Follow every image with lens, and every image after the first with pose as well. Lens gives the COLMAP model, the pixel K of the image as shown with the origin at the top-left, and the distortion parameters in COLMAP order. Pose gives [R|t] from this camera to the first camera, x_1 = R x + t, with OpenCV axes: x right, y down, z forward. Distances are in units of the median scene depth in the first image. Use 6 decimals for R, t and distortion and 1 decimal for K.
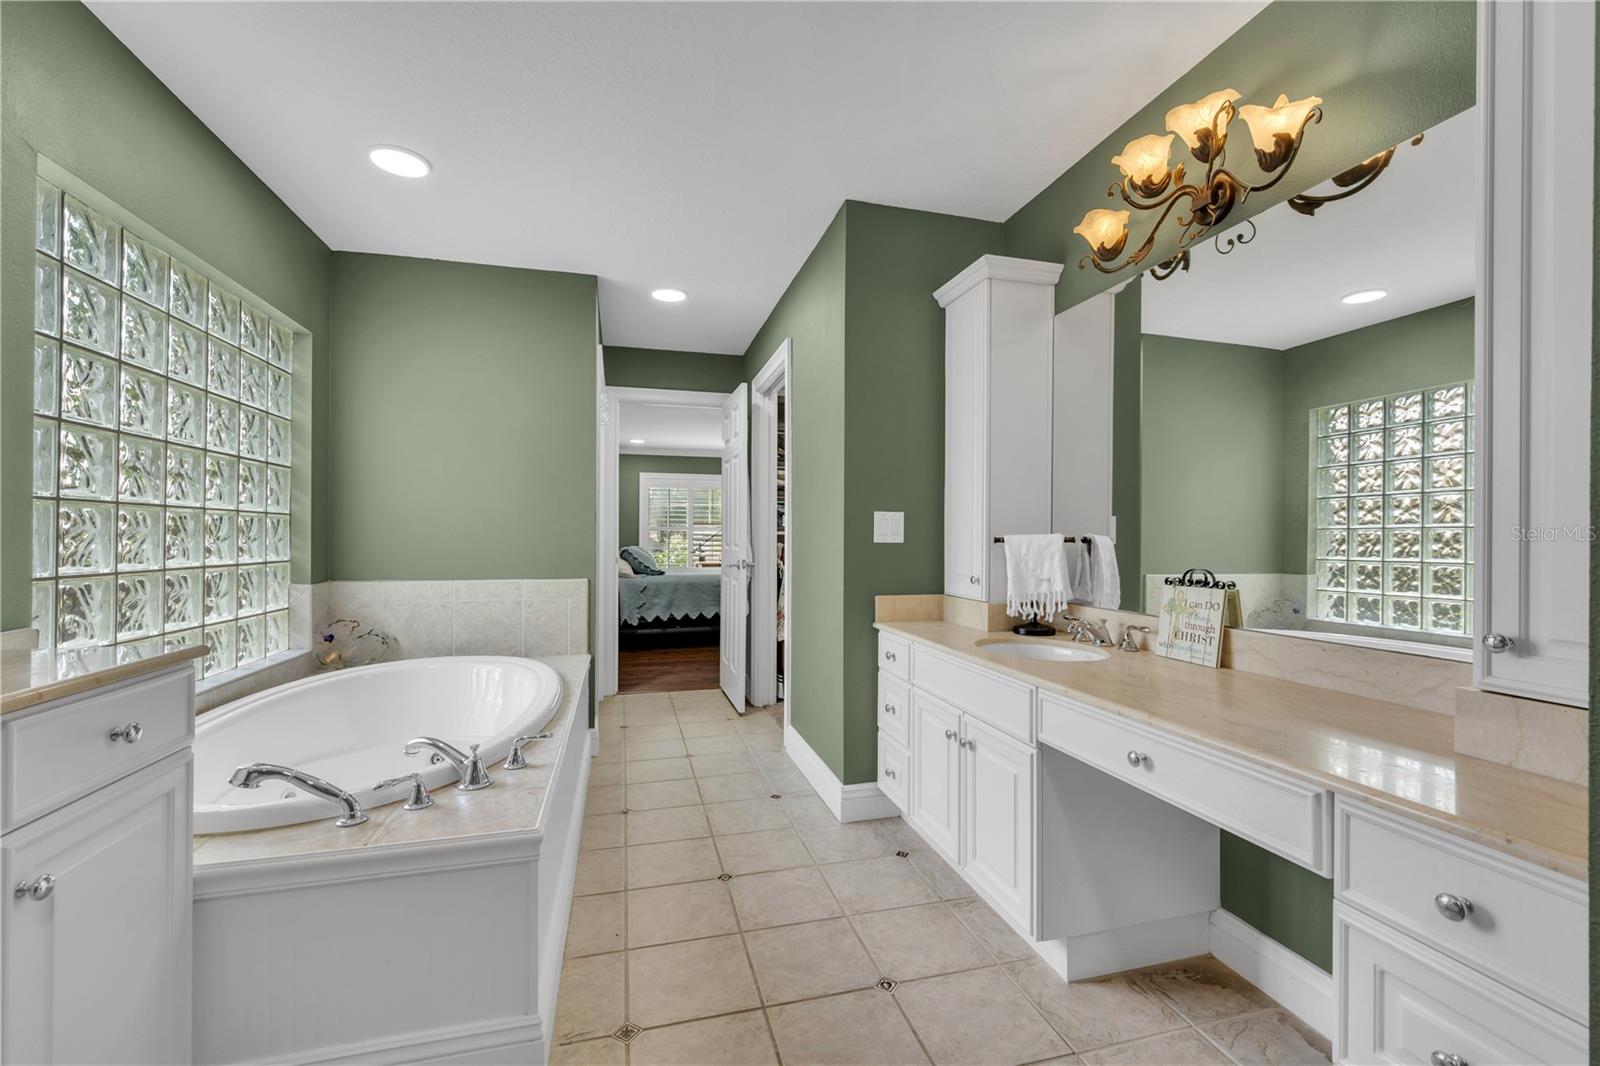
lens RADIAL K [[661.9, 0, 819.0], [0, 661.9, 533.2], [0, 0, 1]] dist [-0.000989, -0.000643]
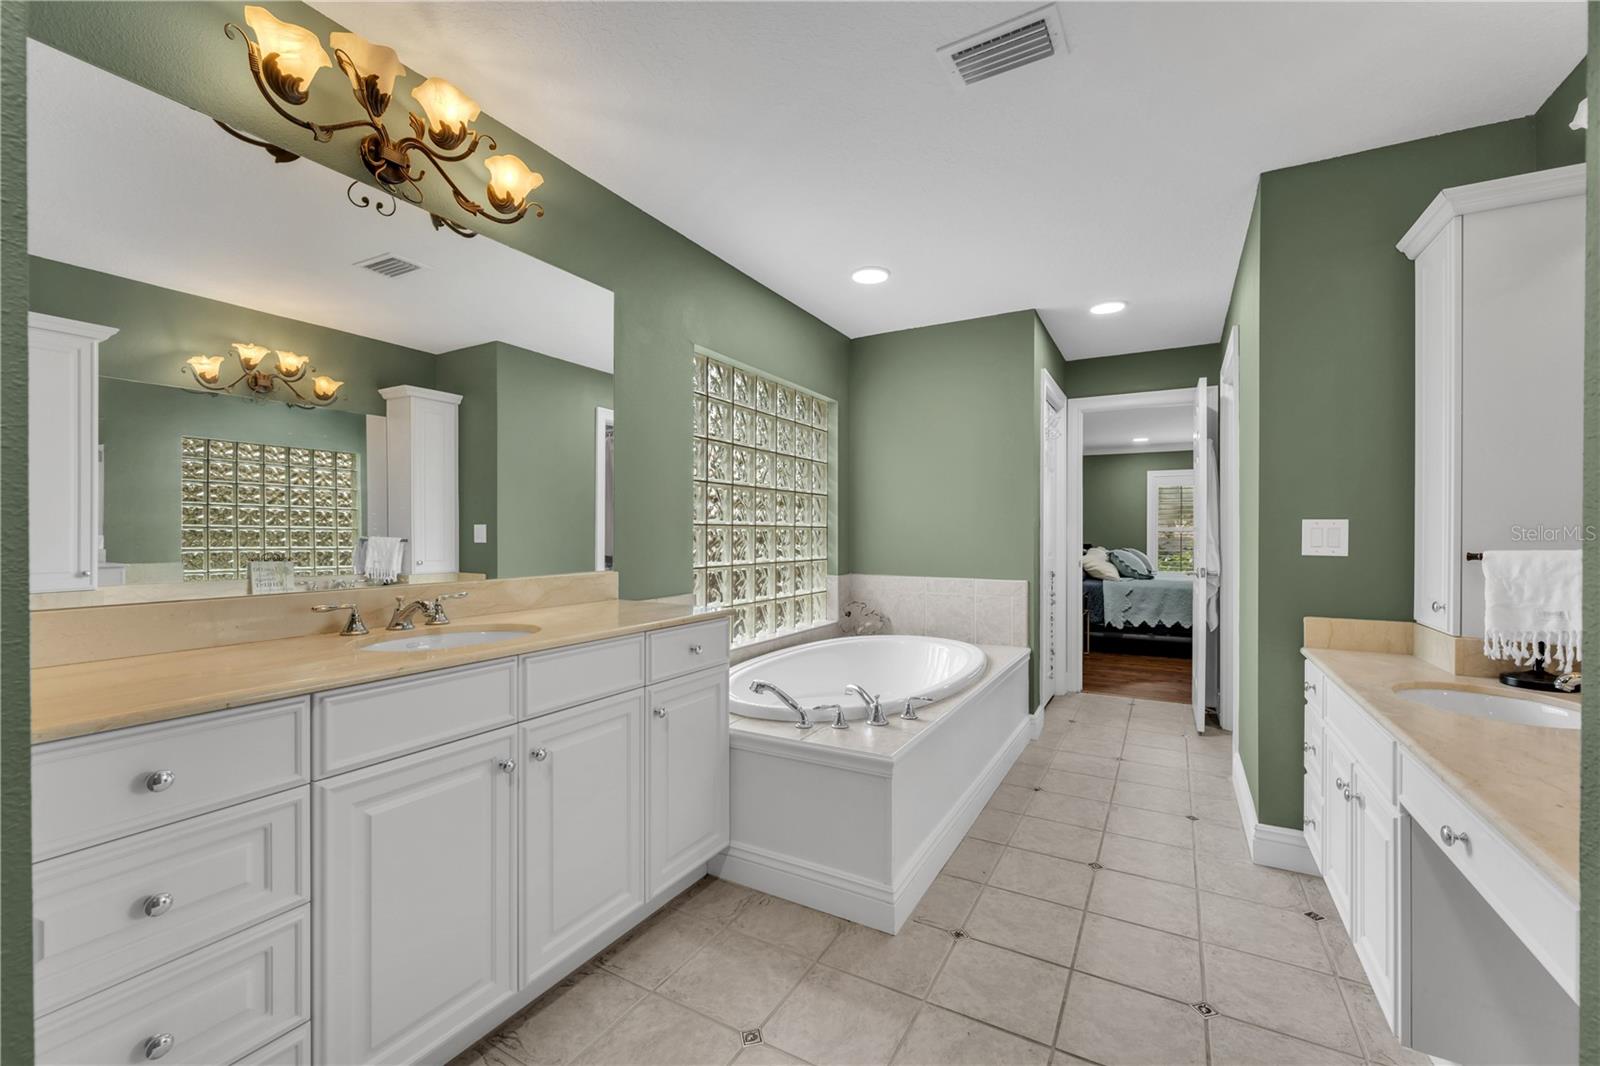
lens RADIAL K [[661.9, 0, 819.0], [0, 661.9, 533.2], [0, 0, 1]] dist [-0.000989, -0.000643]
pose [[0.712135, -0.002447, -0.702038, 0.251525], [0.004586, 0.999989, 0.001167, -0.019704], [0.702028, -0.004051, 0.712138, -0.065915]]
